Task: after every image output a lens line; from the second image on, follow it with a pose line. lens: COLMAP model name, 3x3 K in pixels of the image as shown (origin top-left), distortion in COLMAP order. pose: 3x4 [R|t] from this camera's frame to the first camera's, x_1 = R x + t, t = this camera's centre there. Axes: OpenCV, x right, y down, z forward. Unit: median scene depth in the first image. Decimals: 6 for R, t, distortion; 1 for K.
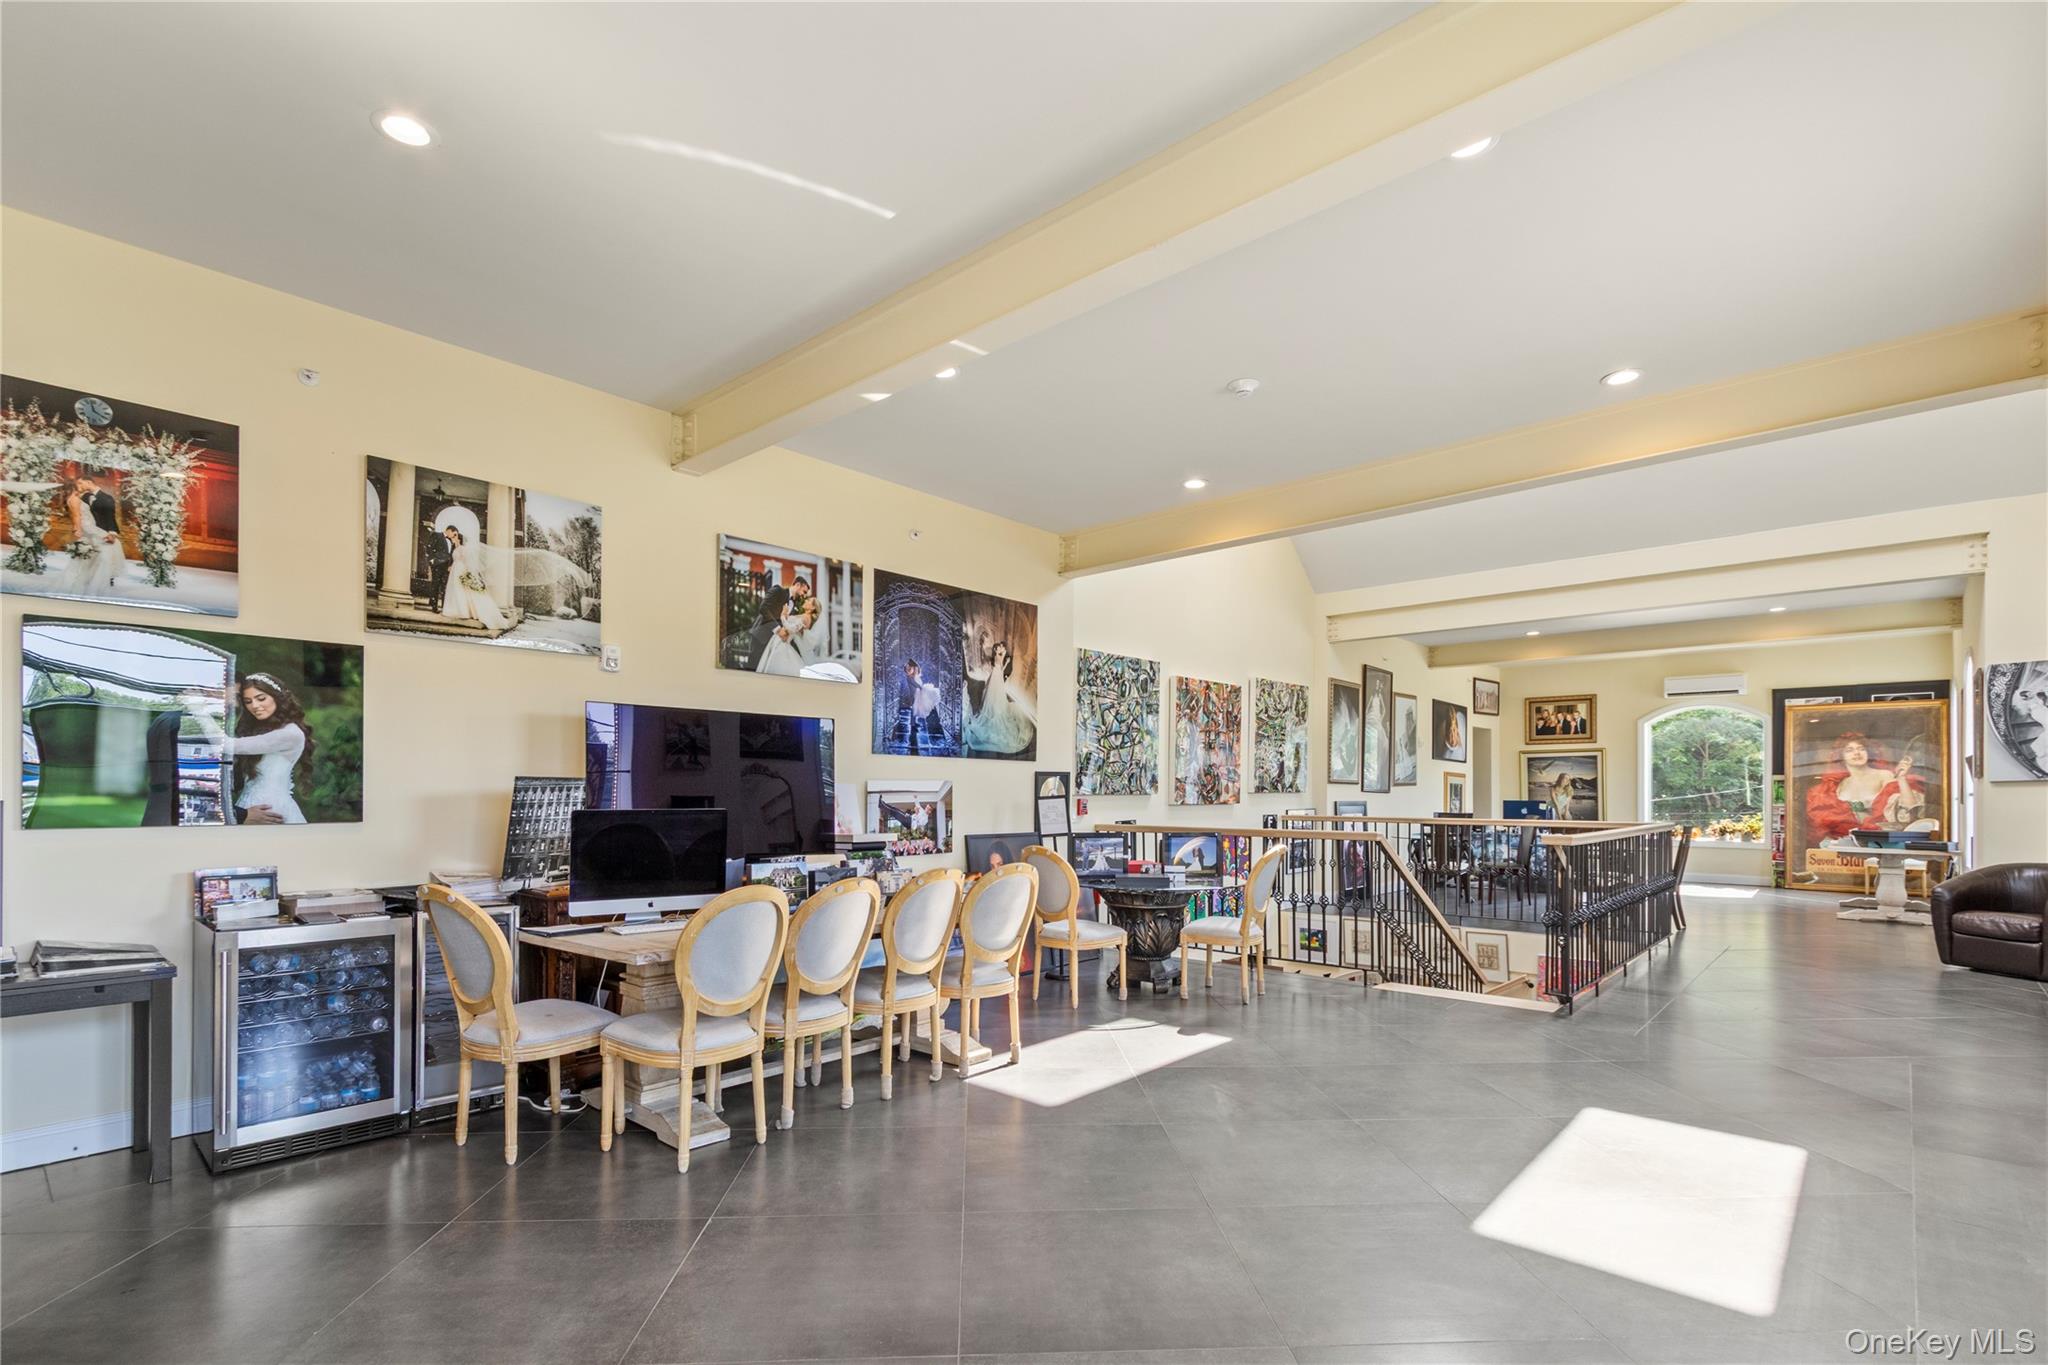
lens RADIAL K [[957.1, 0, 1023.7], [0, 957.1, 778.7], [0, 0, 1]] dist [0.000153, -0.000379]
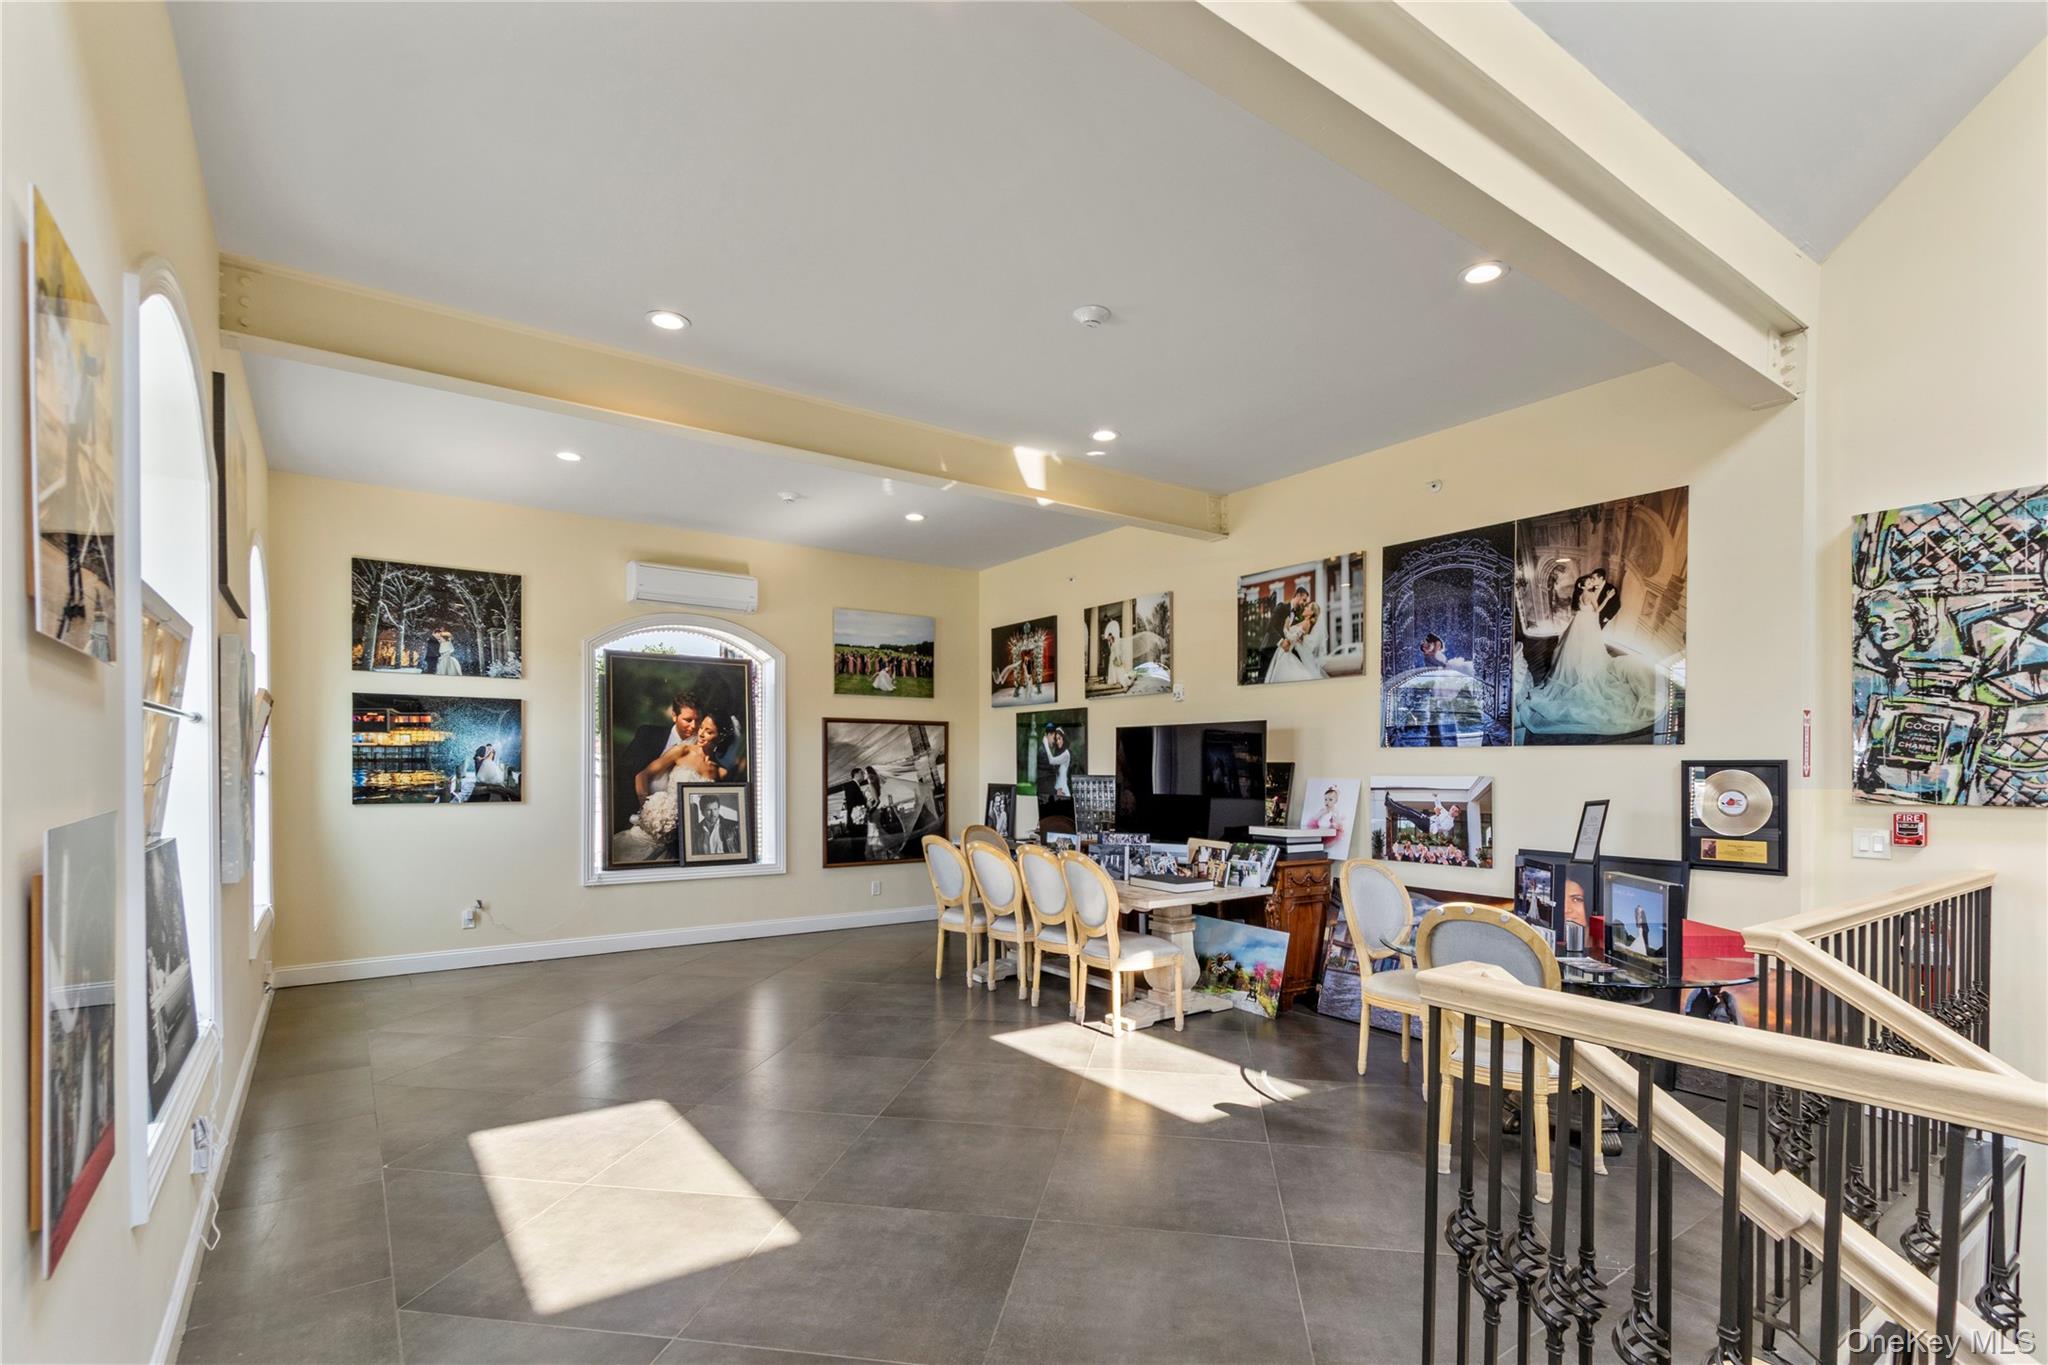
lens RADIAL K [[957.1, 0, 1023.7], [0, 957.1, 778.7], [0, 0, 1]] dist [0.000153, -0.000379]
pose [[-0.208363, 0.002707, -0.978048, 0.734178], [0.003671, 0.999991, 0.001986, 0.001107], [0.978045, -0.003177, -0.208372, 0.759704]]
